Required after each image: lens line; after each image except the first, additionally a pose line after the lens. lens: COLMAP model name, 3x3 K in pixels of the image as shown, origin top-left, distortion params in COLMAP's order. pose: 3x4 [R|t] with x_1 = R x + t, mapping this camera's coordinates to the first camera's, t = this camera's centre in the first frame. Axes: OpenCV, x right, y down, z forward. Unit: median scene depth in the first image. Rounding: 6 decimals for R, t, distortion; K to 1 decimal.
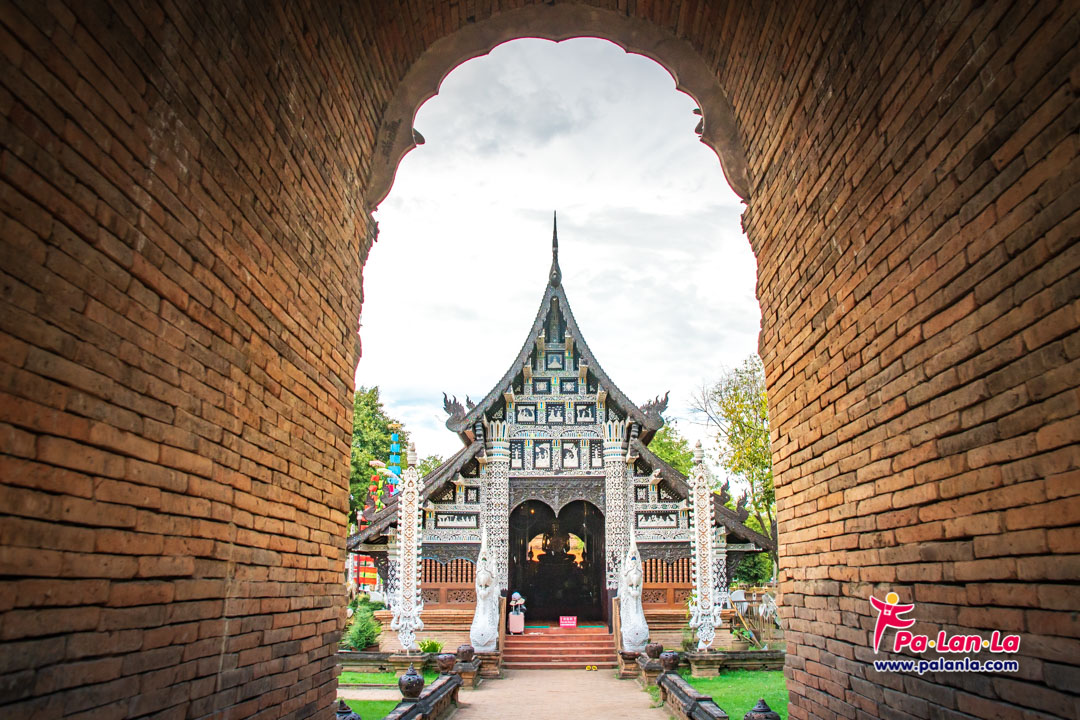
lens RADIAL K [[781.1, 0, 525.8], [0, 781.1, 359.5], [0, 0, 1]] dist [-0.151856, 0.129299]
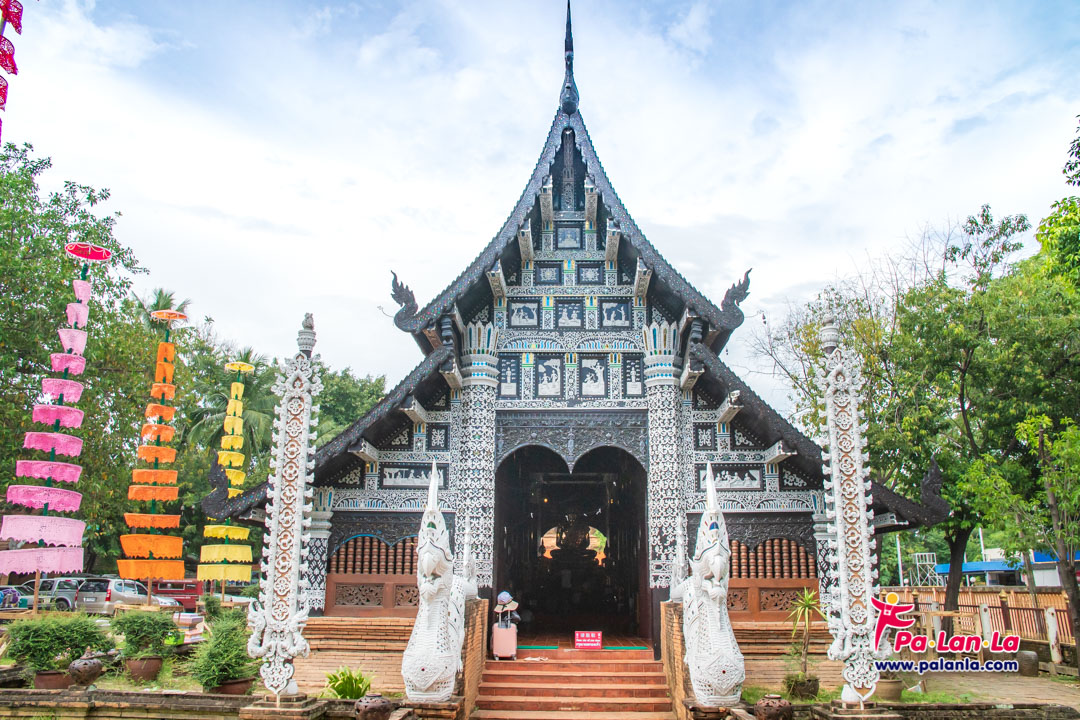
lens RADIAL K [[781.1, 0, 525.8], [0, 781.1, 359.5], [0, 0, 1]] dist [-0.151856, 0.129299]
pose [[0.999679, 0.003928, -0.025037, 0.018583], [-0.004080, 0.999974, -0.005996, 0.114126], [0.025013, 0.006097, 0.999669, 0.363536]]
